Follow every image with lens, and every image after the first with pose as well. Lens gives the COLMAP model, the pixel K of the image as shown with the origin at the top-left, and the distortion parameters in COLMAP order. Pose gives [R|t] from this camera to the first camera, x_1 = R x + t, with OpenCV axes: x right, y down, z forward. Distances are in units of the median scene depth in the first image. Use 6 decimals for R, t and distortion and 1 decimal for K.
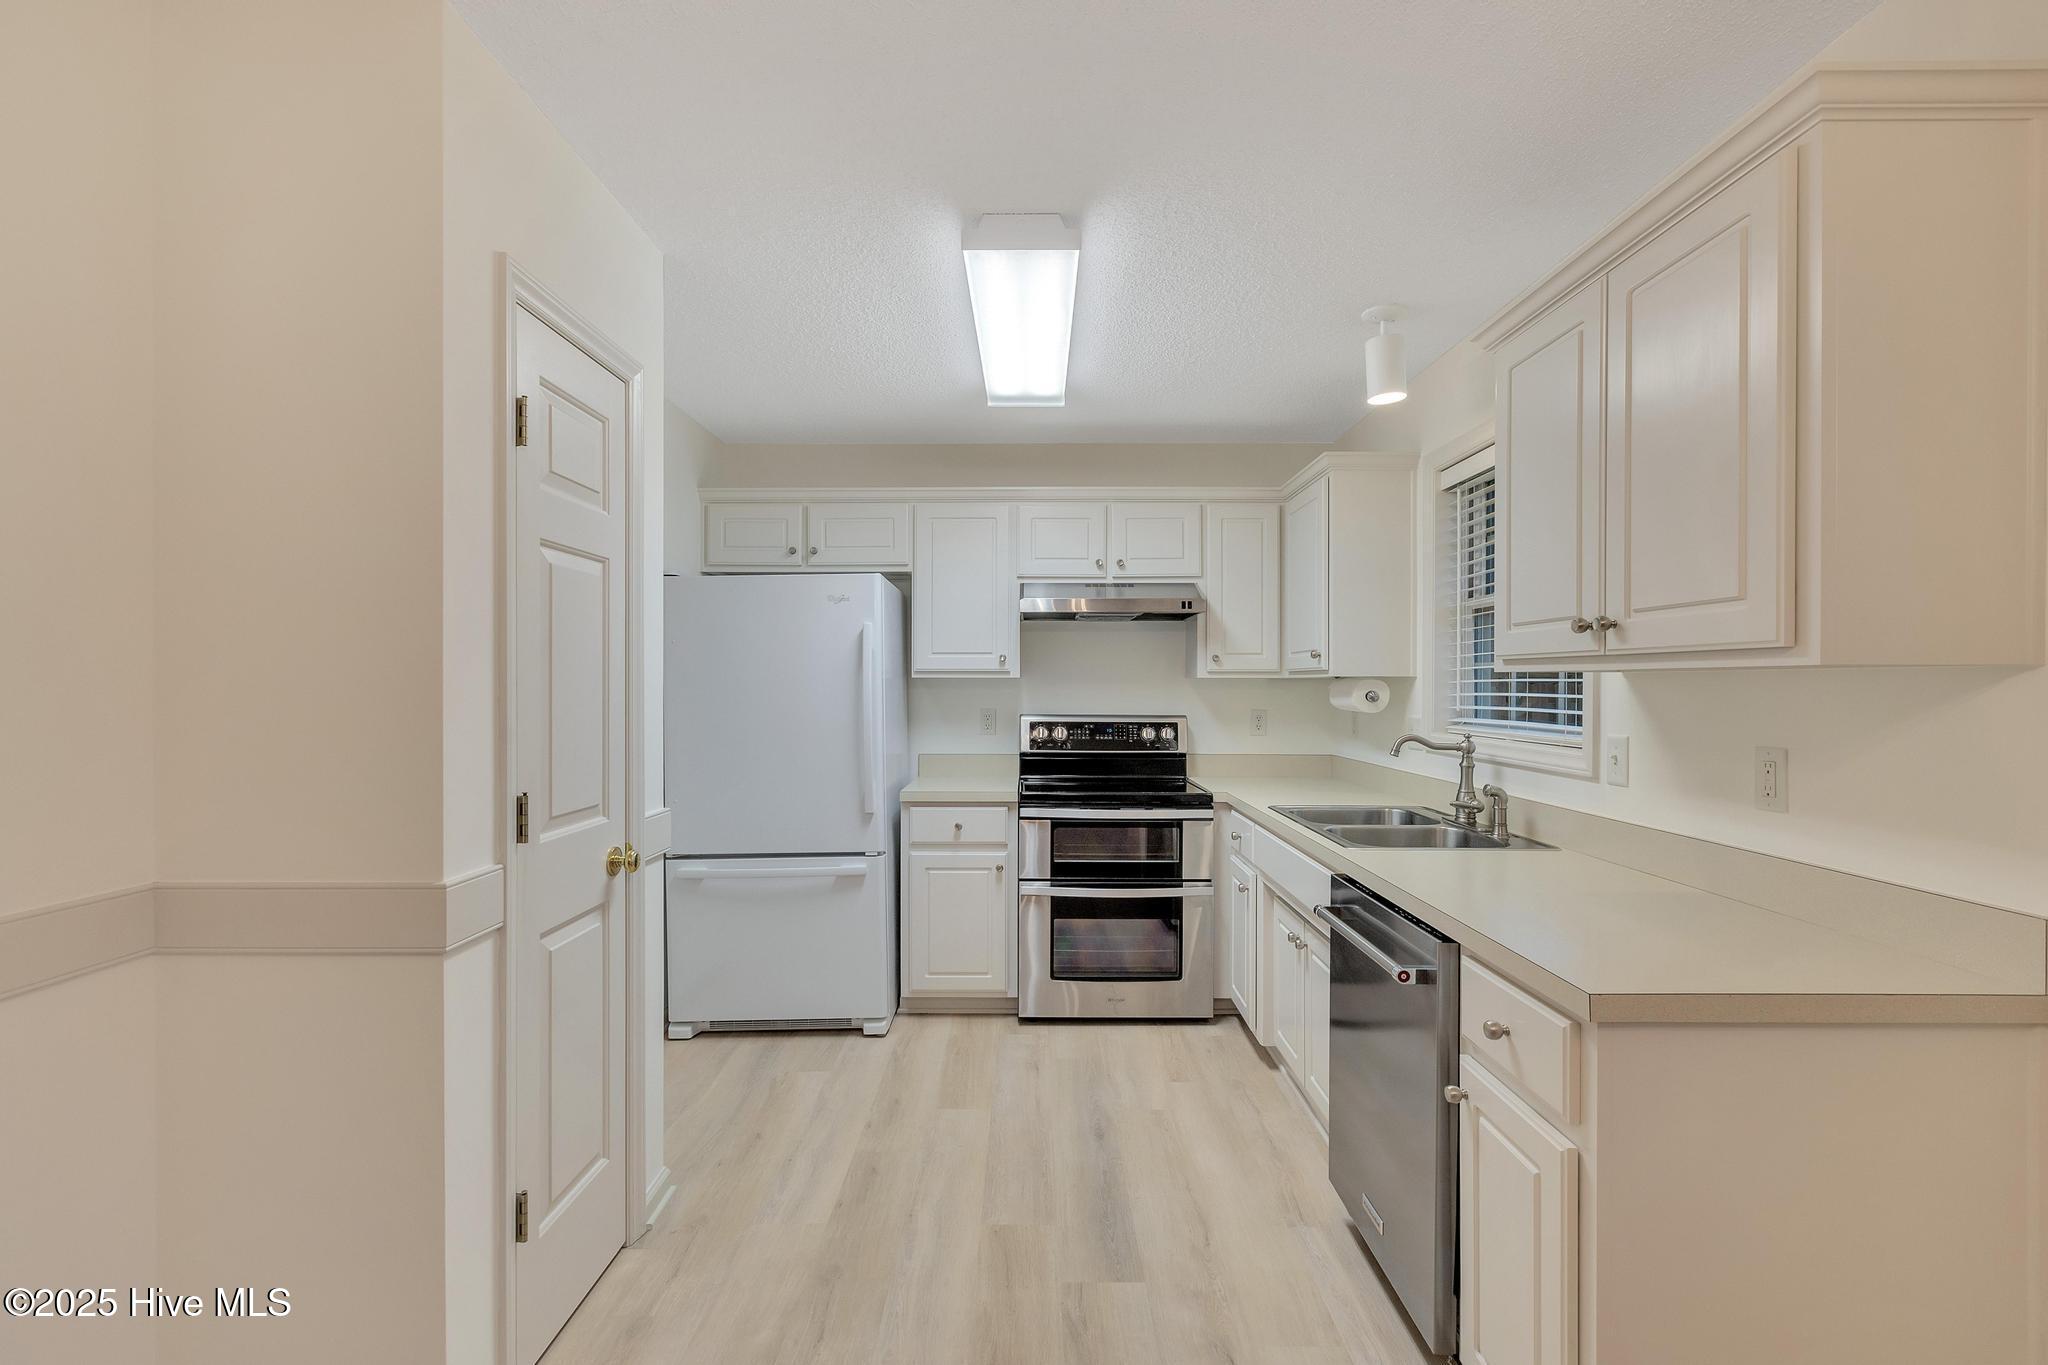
lens RADIAL K [[915.5, 0, 1023.3], [0, 915.5, 689.2], [0, 0, 1]] dist [-0.001095, 0.000002]
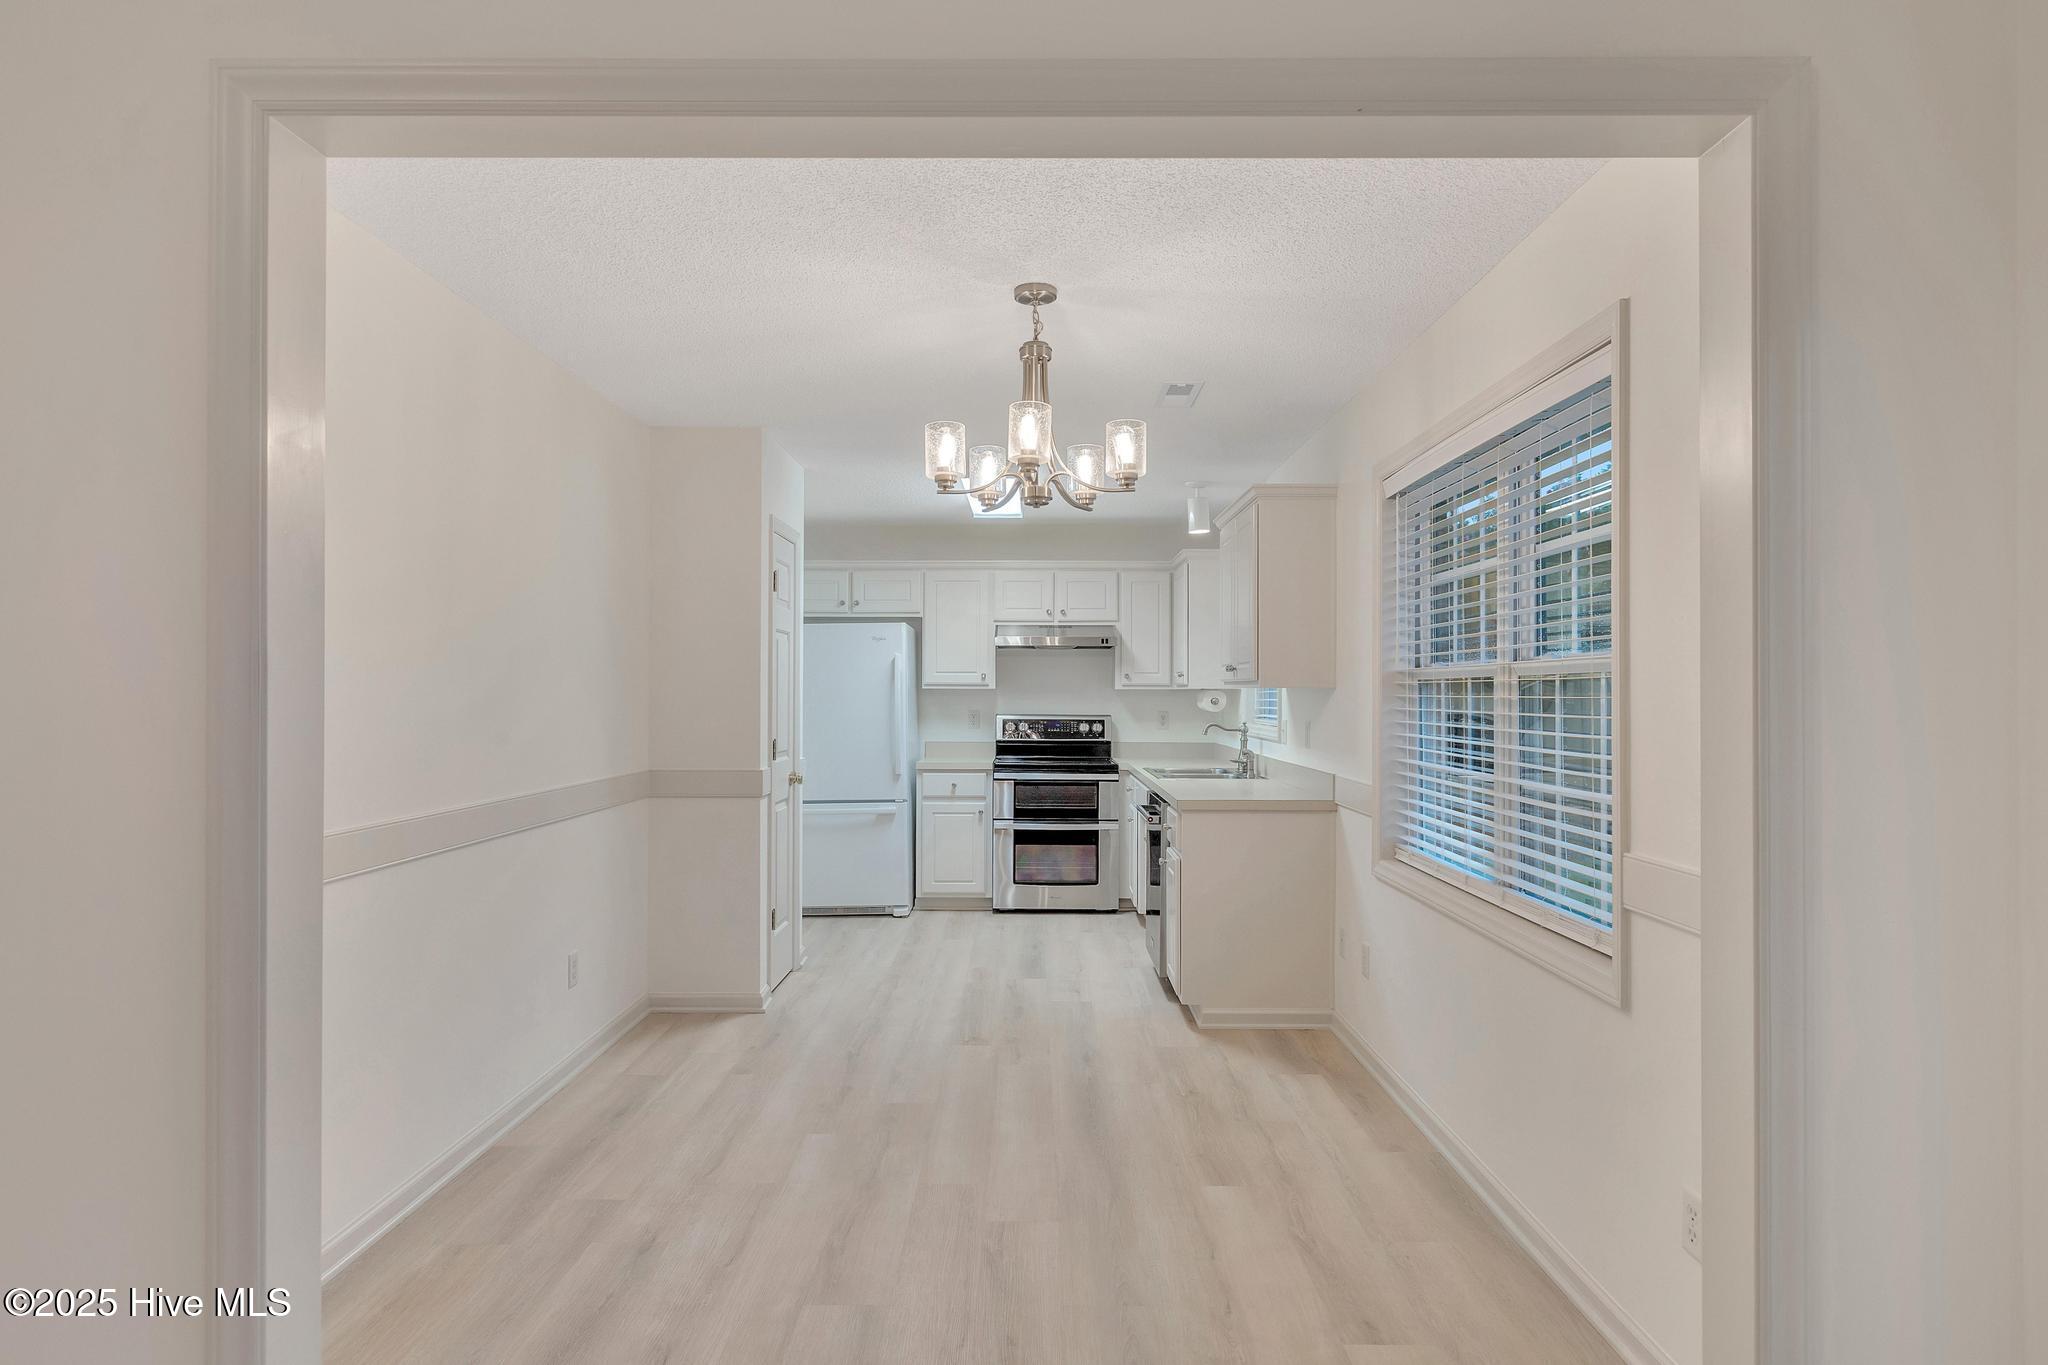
lens RADIAL K [[915.5, 0, 1023.3], [0, 915.5, 689.2], [0, 0, 1]] dist [-0.001095, 0.000002]
pose [[0.999917, 0.002513, 0.012644, 0.025147], [-0.002379, 0.999941, -0.010622, 0.004139], [-0.012670, 0.010591, 0.999864, -0.532007]]
